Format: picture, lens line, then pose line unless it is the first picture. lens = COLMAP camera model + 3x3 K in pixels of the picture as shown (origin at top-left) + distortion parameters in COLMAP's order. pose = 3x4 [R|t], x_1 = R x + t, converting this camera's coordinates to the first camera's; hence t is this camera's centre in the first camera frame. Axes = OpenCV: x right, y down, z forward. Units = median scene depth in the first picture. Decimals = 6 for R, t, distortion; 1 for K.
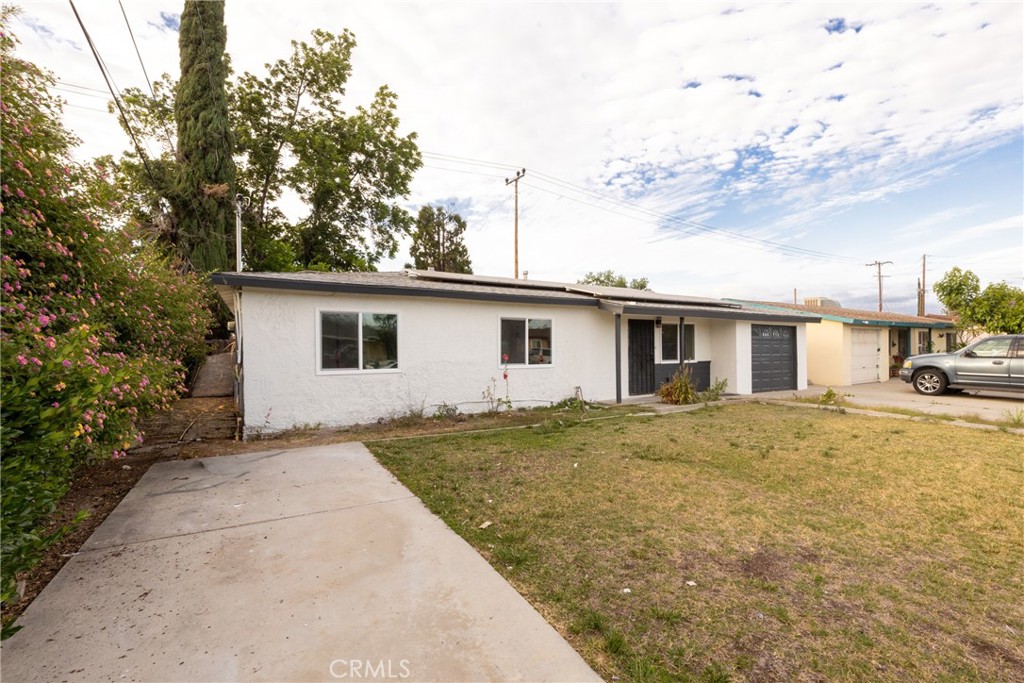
lens RADIAL K [[455.1, 0, 512.0], [0, 455.1, 341.5], [0, 0, 1]] dist [-0.037514, -0.000006]
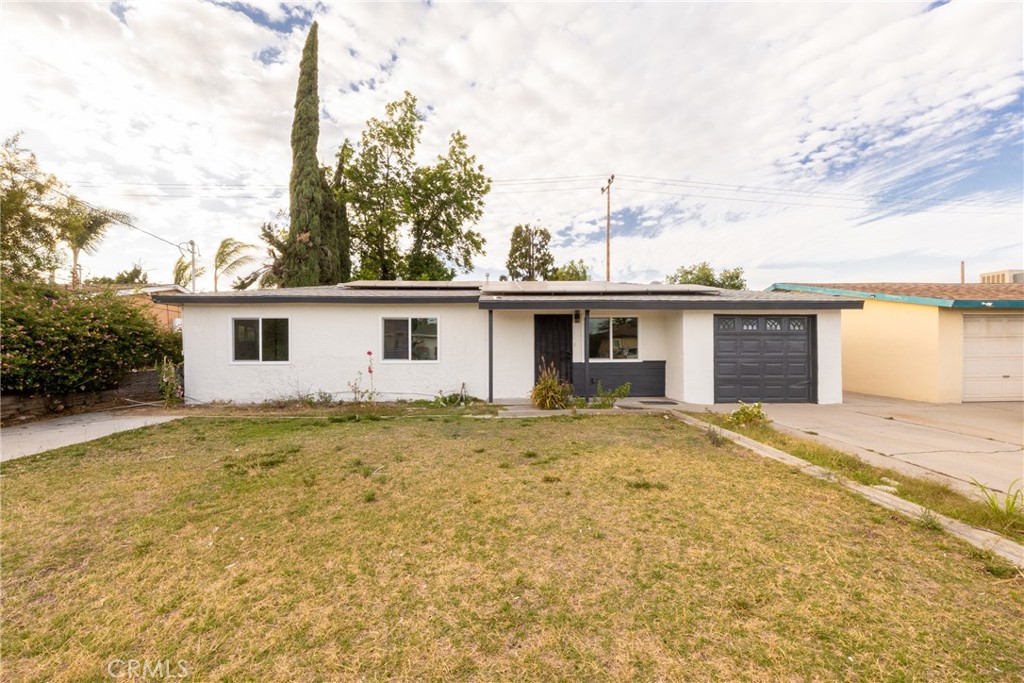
lens RADIAL K [[425.2, 0, 512.0], [0, 425.2, 341.5], [0, 0, 1]] dist [-0.002004, -0.000731]
pose [[0.877860, -0.013135, -0.478738, 0.521106], [0.005108, 0.999824, -0.018066, 0.018274], [0.478891, 0.013414, 0.877772, 0.164756]]
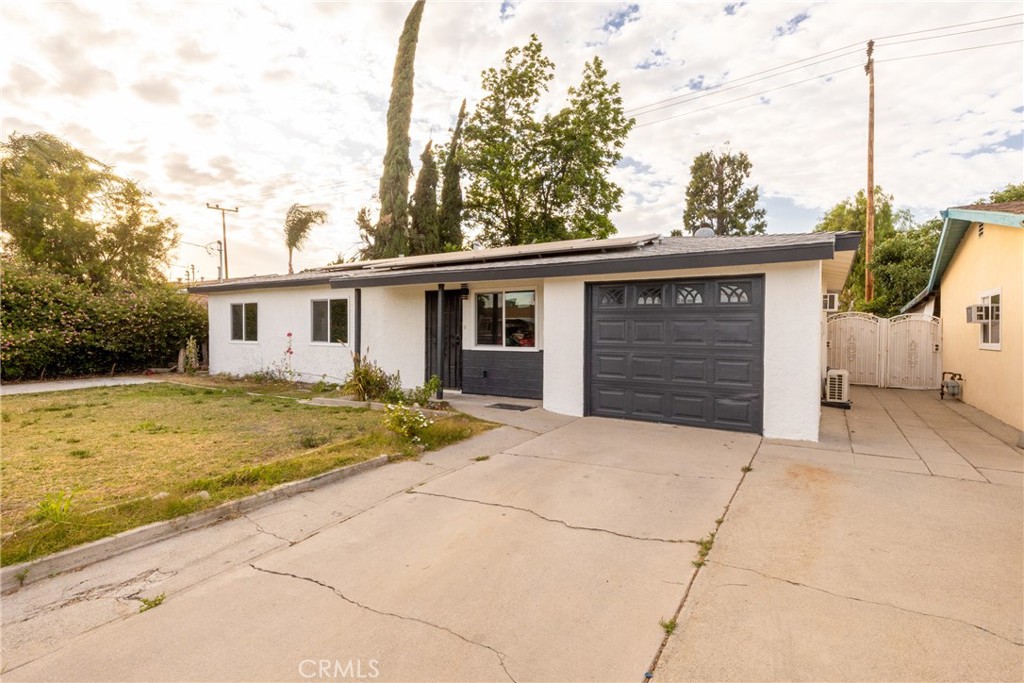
lens RADIAL K [[510.3, 0, 512.0], [0, 510.3, 341.5], [0, 0, 1]] dist [0.021319, -0.000005]
pose [[0.469560, 0.020383, -0.882665, 0.910430], [-0.001449, 0.999750, 0.022316, 0.015083], [0.882899, -0.009200, 0.469472, 0.580258]]
